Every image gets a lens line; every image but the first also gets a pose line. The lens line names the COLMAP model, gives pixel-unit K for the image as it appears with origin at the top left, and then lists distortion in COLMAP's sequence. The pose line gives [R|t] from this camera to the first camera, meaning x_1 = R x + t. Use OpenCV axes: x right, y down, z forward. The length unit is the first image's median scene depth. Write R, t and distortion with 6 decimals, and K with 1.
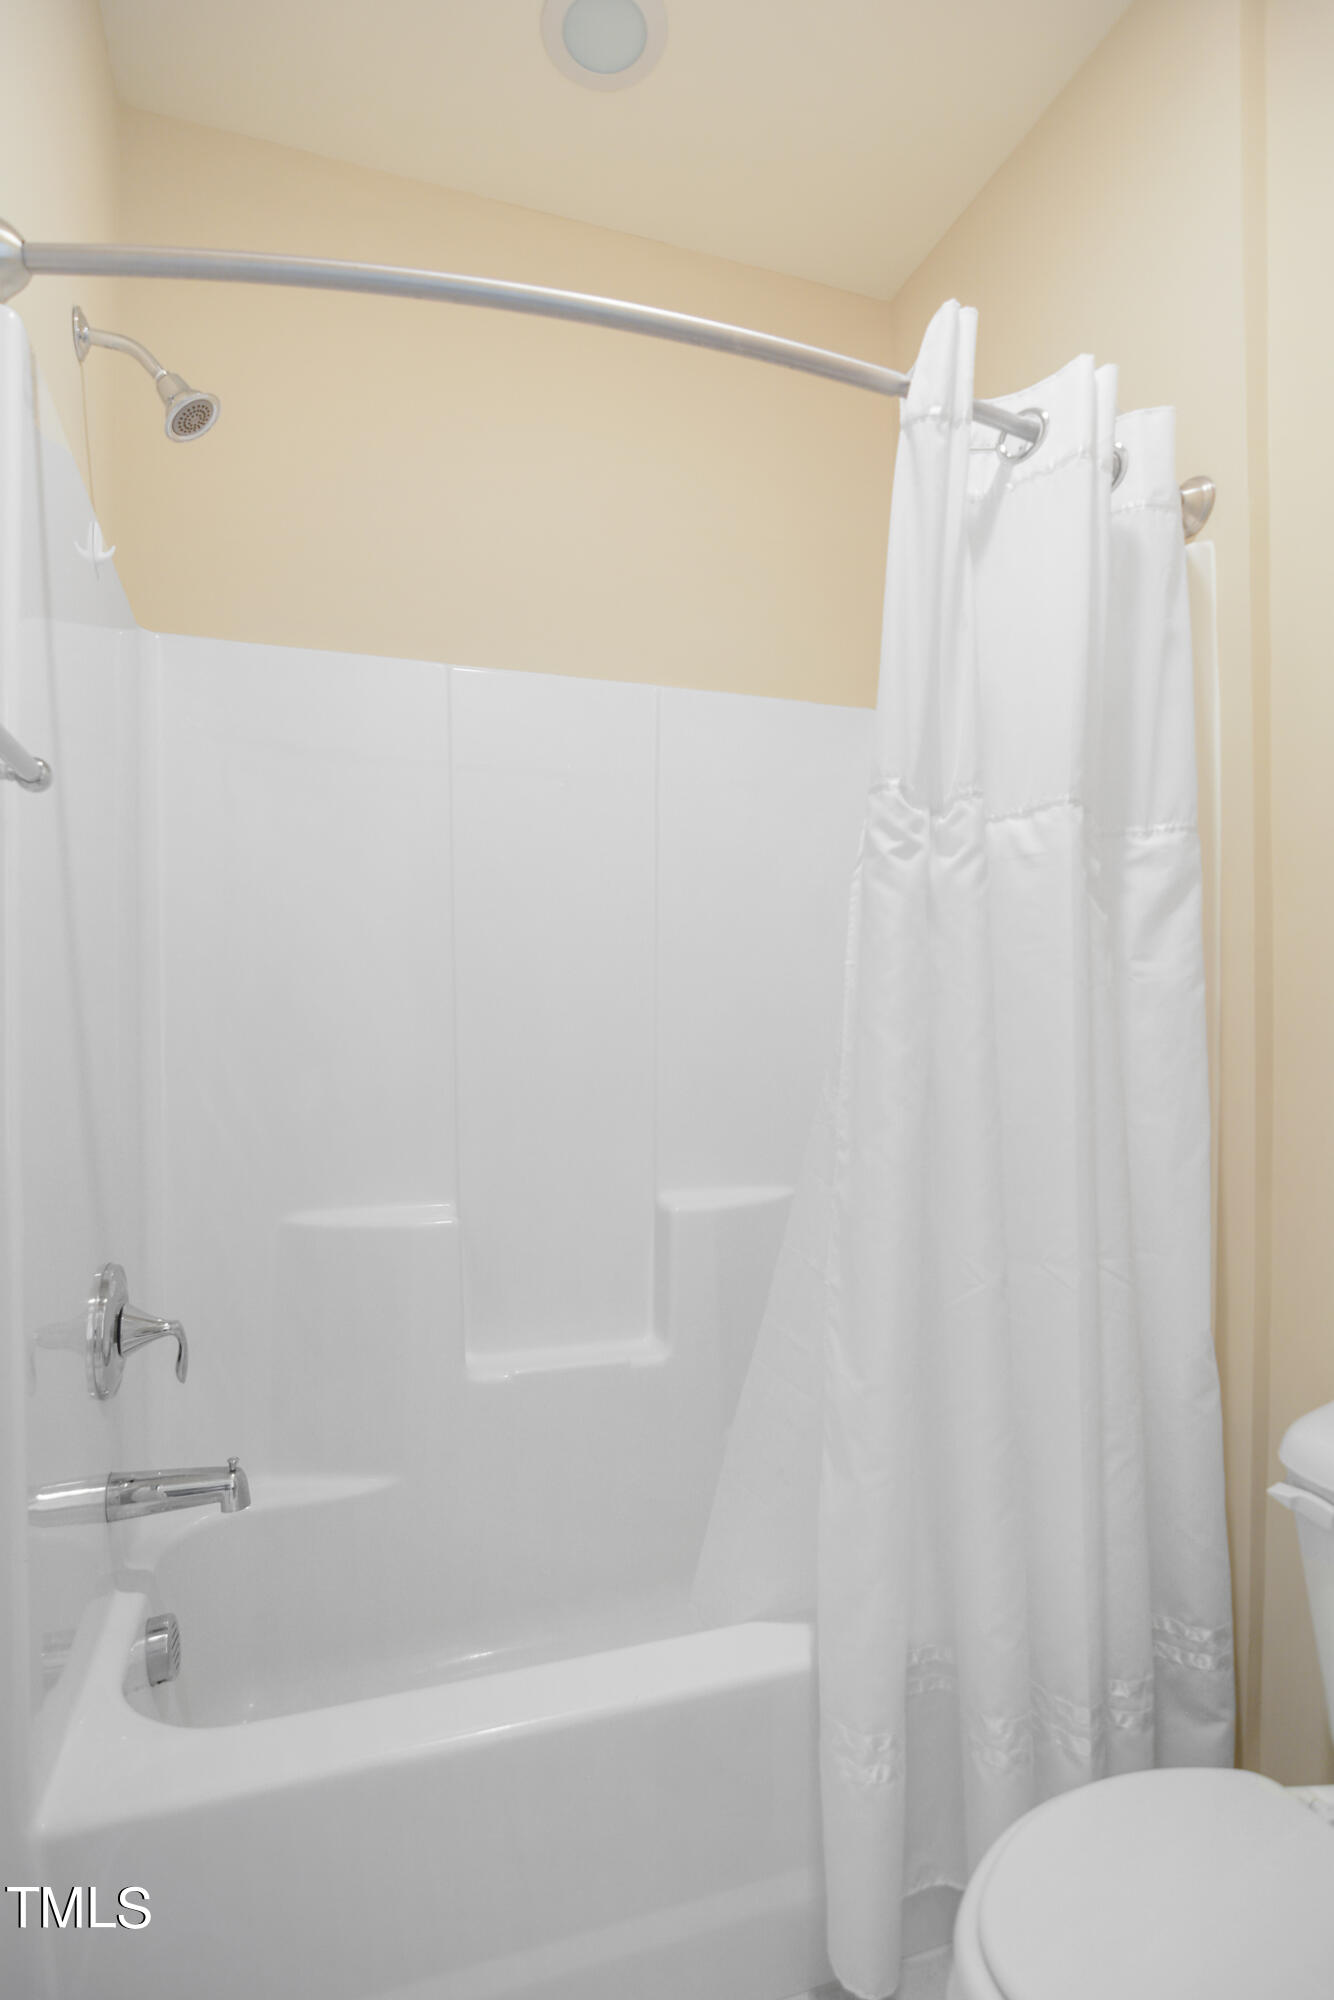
lens RADIAL K [[983.2, 0, 662.9], [0, 983.2, 1006.2], [0, 0, 1]] dist [-0.029823, 0.009248]
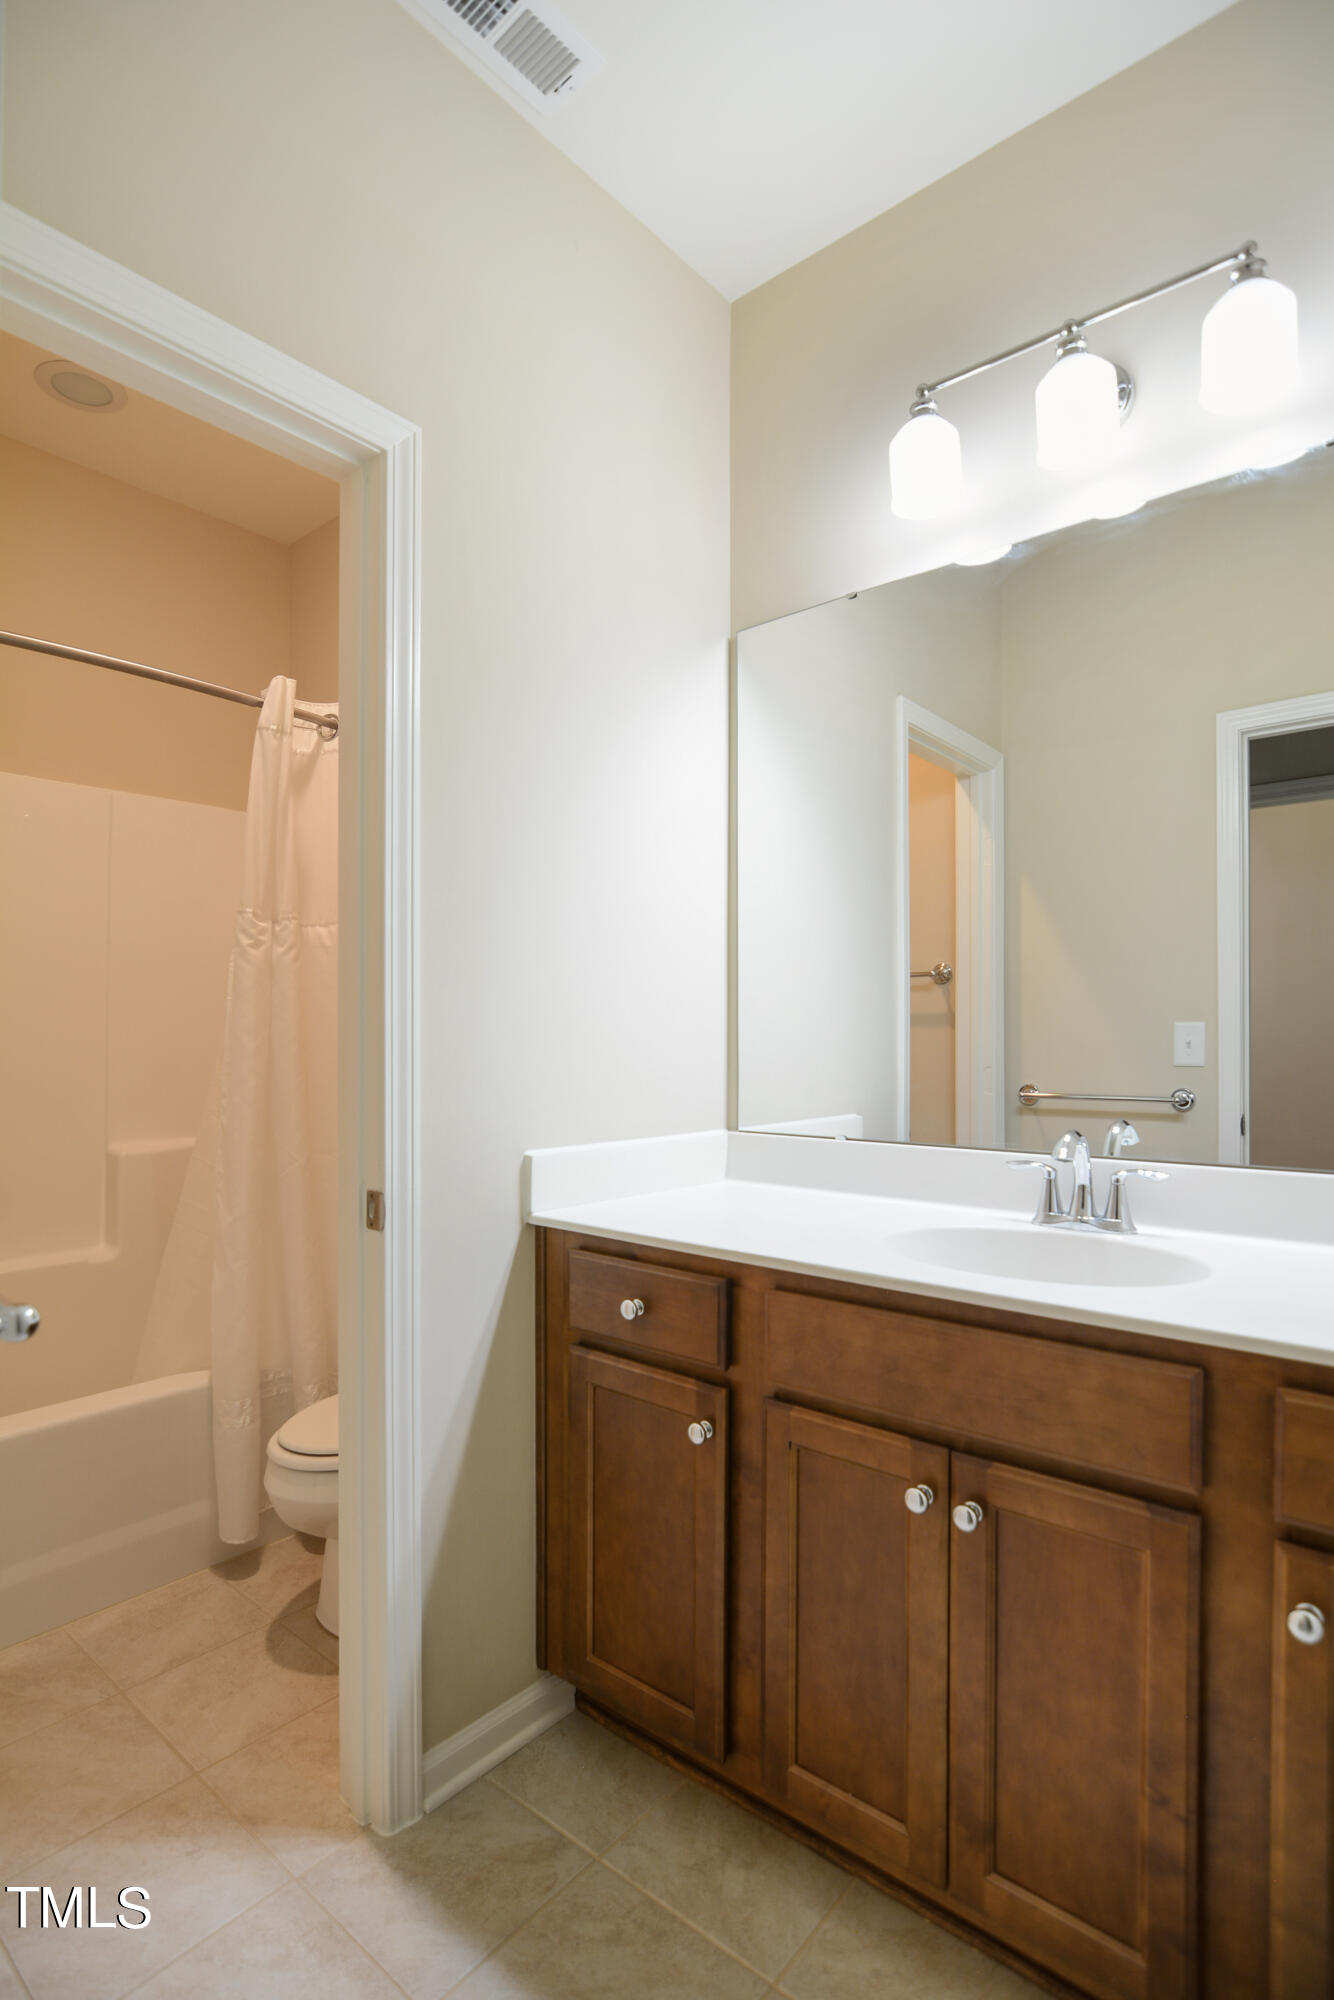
lens RADIAL K [[983.2, 0, 659.7], [0, 983.2, 1014.3], [0, 0, 1]] dist [-0.029823, 0.009248]
pose [[0.867005, 0.003798, 0.498284, -0.028833], [-0.009848, 0.999906, 0.009513, -0.043247], [-0.498202, -0.013154, 0.866961, -1.087851]]
